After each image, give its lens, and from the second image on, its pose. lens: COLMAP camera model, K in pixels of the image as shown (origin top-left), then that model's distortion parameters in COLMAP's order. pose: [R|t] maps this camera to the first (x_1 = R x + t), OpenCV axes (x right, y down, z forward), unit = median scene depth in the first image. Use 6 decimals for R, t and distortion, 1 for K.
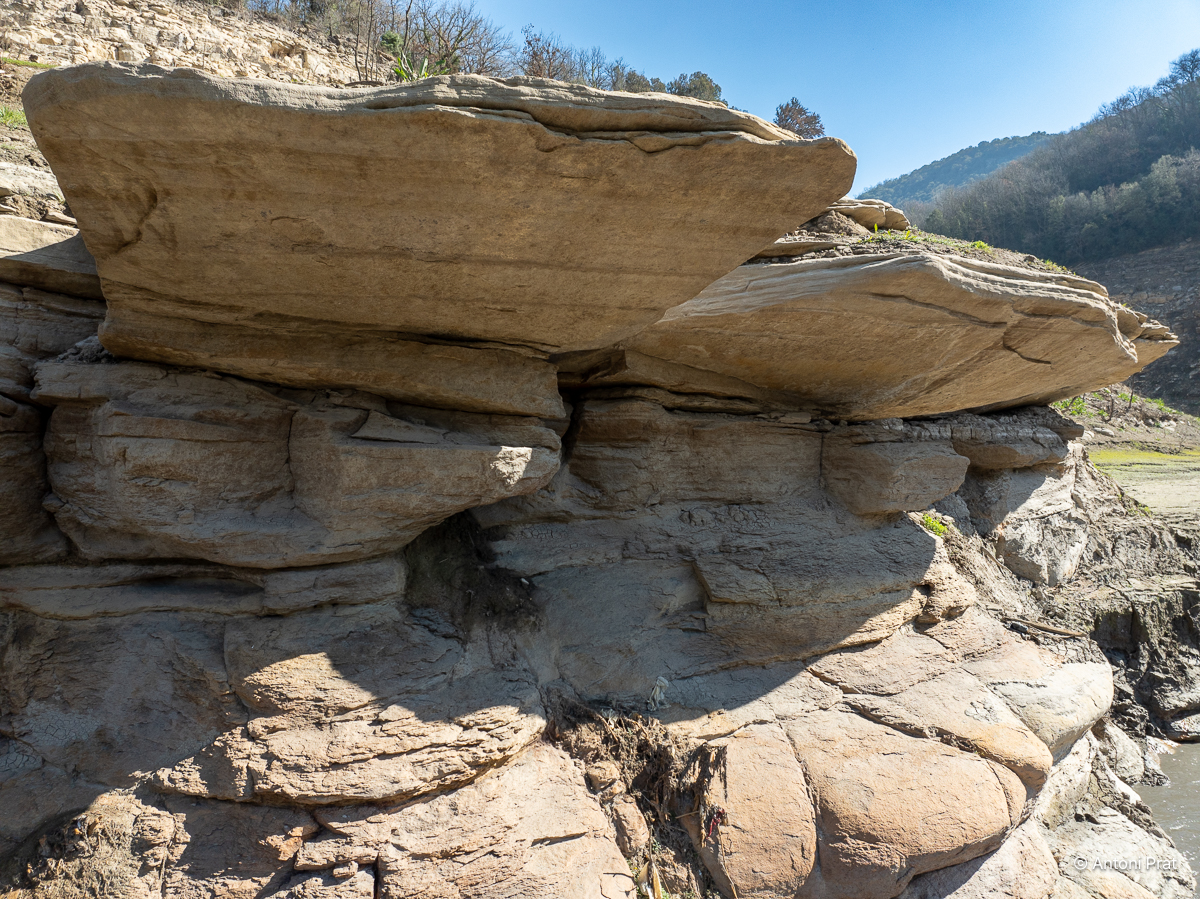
lens RADIAL K [[847.1, 0, 599.6], [0, 847.1, 445.2], [0, 0, 1]] dist [-0.060553, 0.033982]
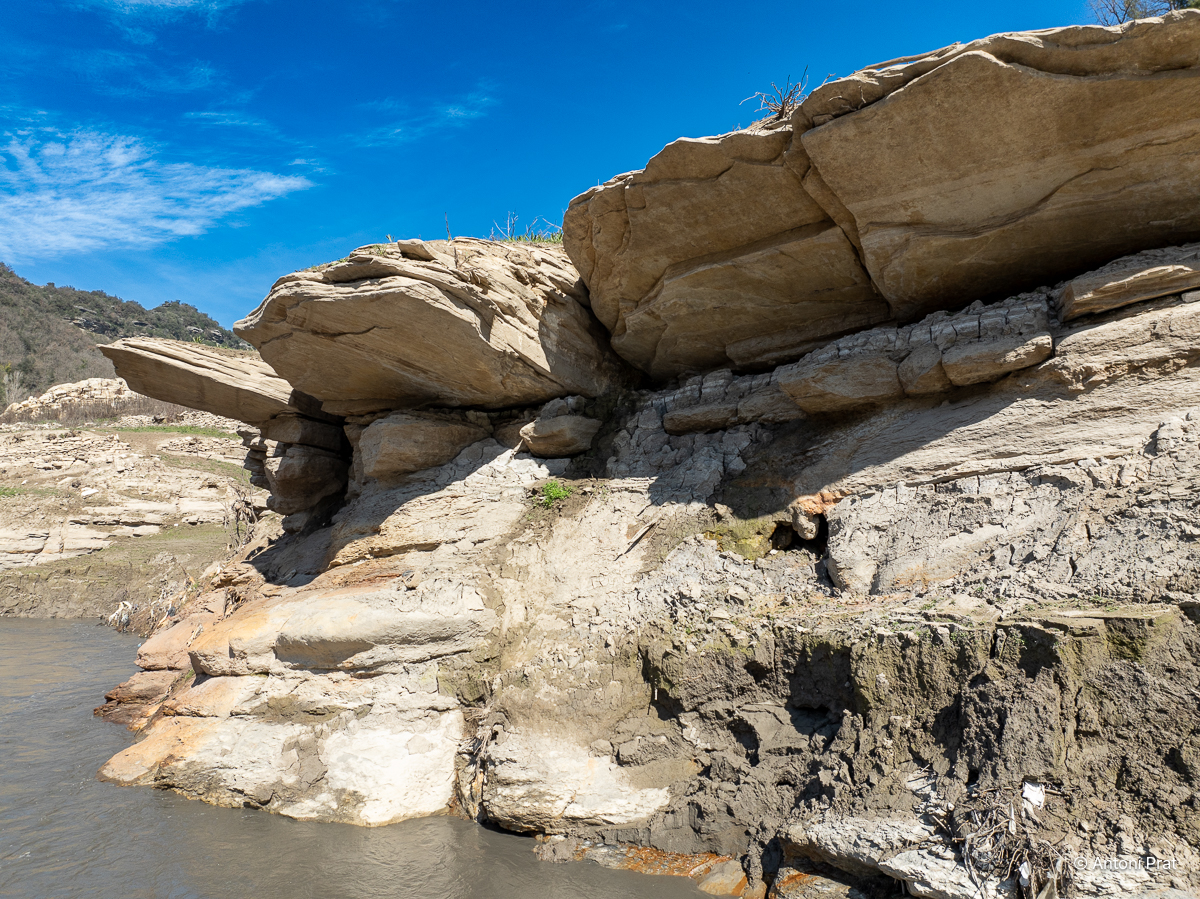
lens RADIAL K [[847.1, 0, 599.6], [0, 847.1, 445.2], [0, 0, 1]] dist [-0.060553, 0.033982]
pose [[0.135557, -0.138760, -0.981004, 1.720182], [0.015324, 0.990319, -0.137960, 0.225328], [0.990651, 0.003668, 0.136372, 1.188284]]
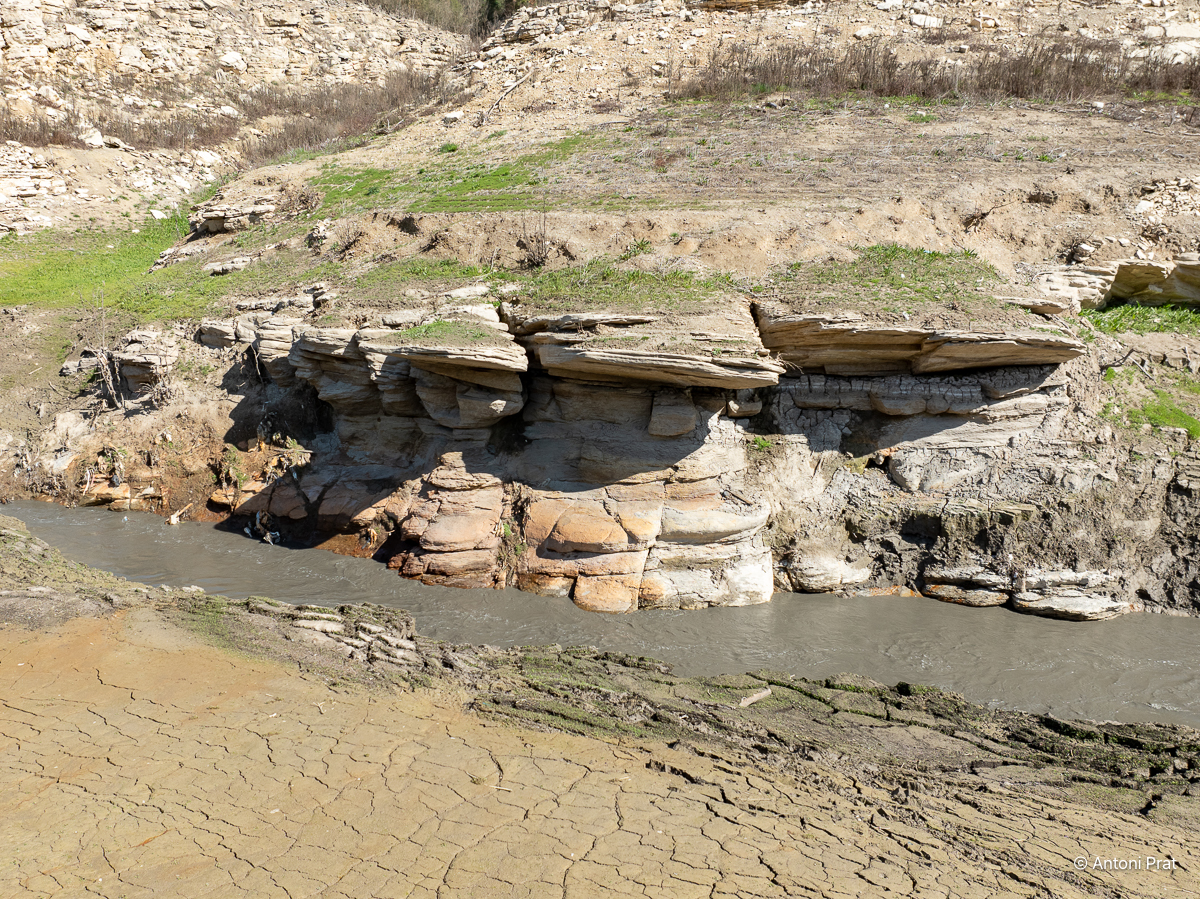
lens RADIAL K [[1072.8, 0, 600.0], [0, 1072.8, 449.5], [0, 0, 1]] dist [-0.024940, -0.023385]
pose [[0.677343, 0.147621, -0.720704, 2.489525], [0.011085, 0.977501, 0.210639, -0.534642], [0.735583, -0.150664, 0.660468, -1.175584]]
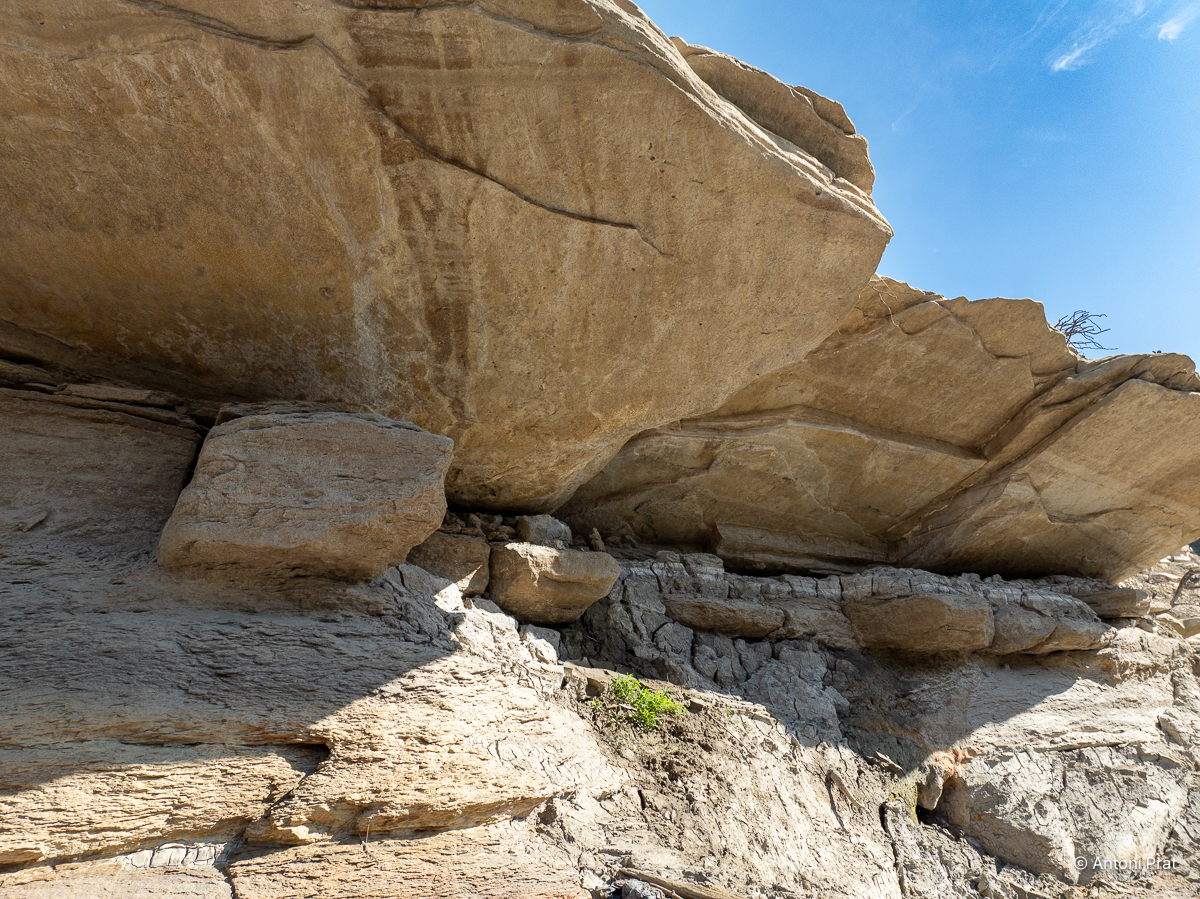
lens RADIAL K [[847.1, 0, 599.6], [0, 847.1, 445.2], [0, 0, 1]] dist [-0.060553, 0.033982]
pose [[0.970603, -0.098093, -0.219792, 0.635733], [0.001441, 0.915534, -0.402239, 0.202282], [0.240684, 0.390097, 0.888761, 0.660762]]
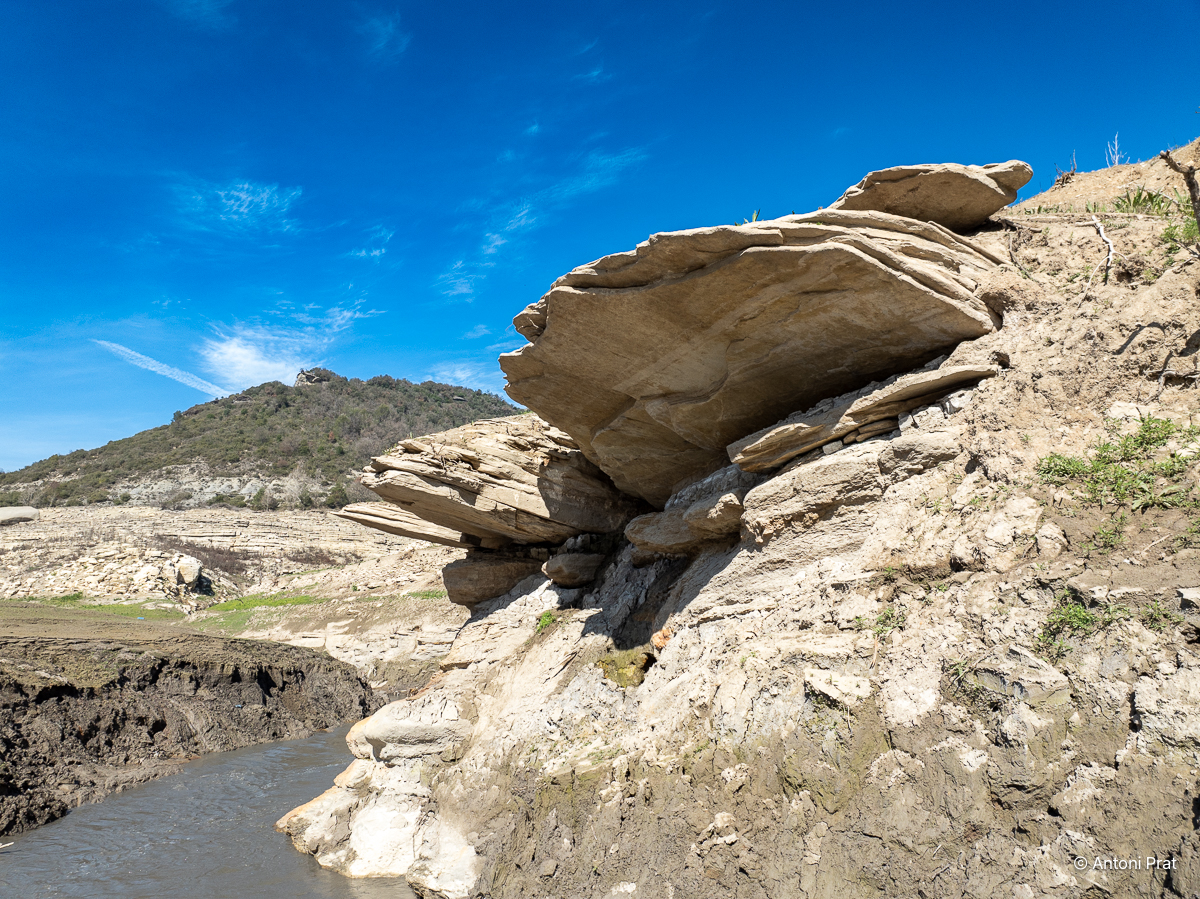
lens RADIAL K [[860.0, 0, 600.0], [0, 860.0, 449.5], [0, 0, 1]] dist [-0.036436, -0.002392]
pose [[-0.385608, -0.201902, -0.900301, 1.876935], [0.013242, 0.974453, -0.224203, 0.169076], [0.922568, -0.098376, -0.373083, 1.960302]]
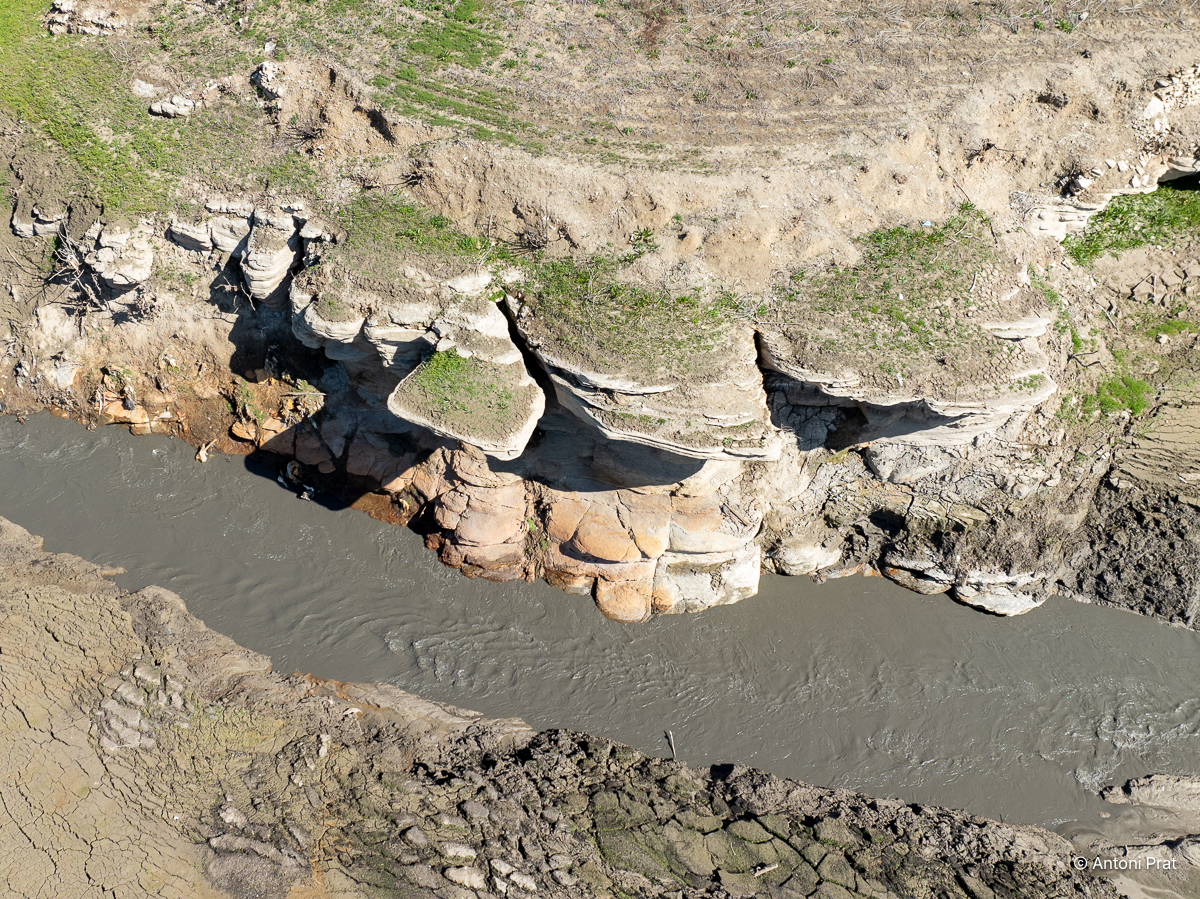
lens RADIAL K [[1110.8, 0, 592.0], [0, 1110.8, 449.0], [0, 0, 1]] dist [-0.017851, -0.022012]
pose [[0.733127, 0.471605, -0.490014, 1.920597], [0.005454, 0.716411, 0.697657, -2.446124], [0.680070, -0.514144, 0.522648, -1.009587]]
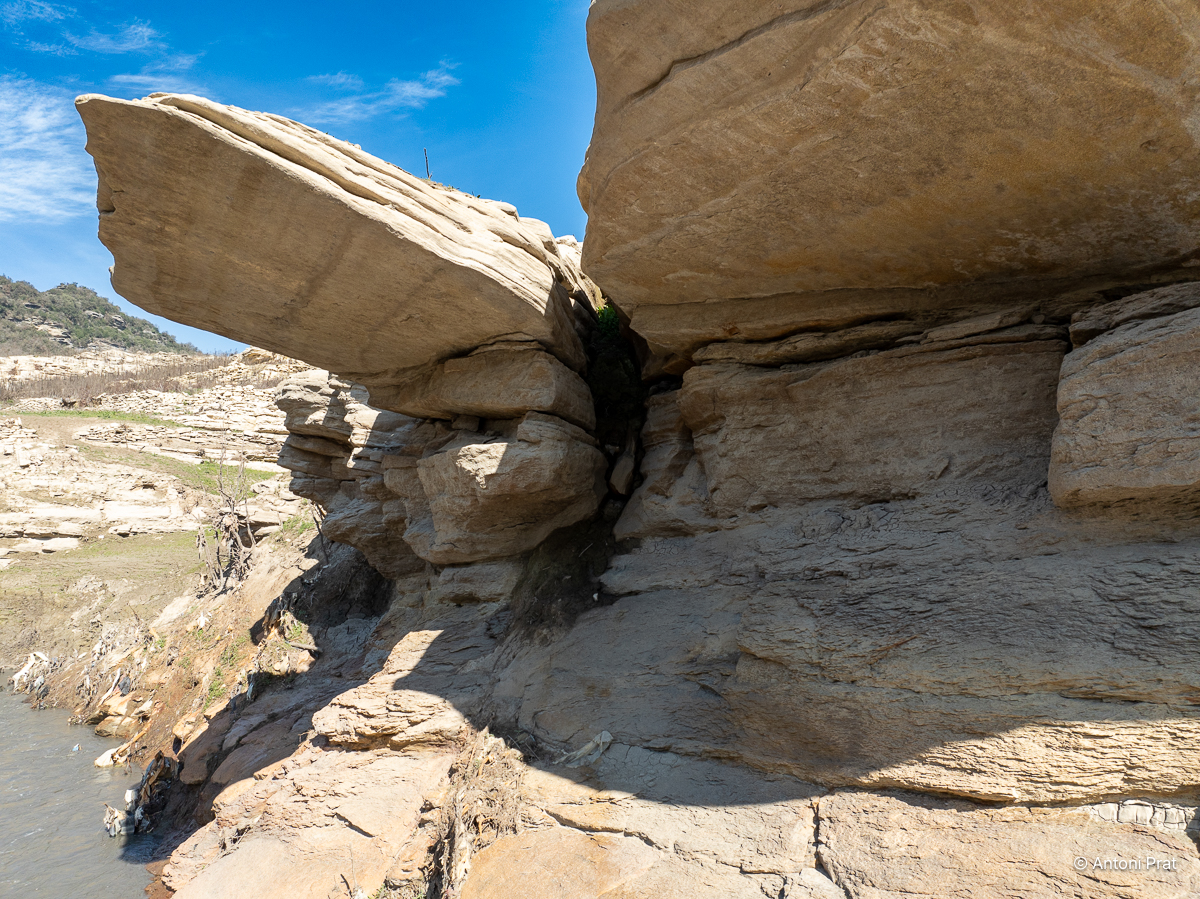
lens RADIAL K [[847.1, 0, 599.6], [0, 847.1, 445.2], [0, 0, 1]] dist [-0.060553, 0.033982]
pose [[0.234210, -0.135102, -0.962753, 0.675480], [0.016690, 0.990710, -0.134965, 0.106511], [0.972043, 0.015542, 0.234289, 0.686181]]
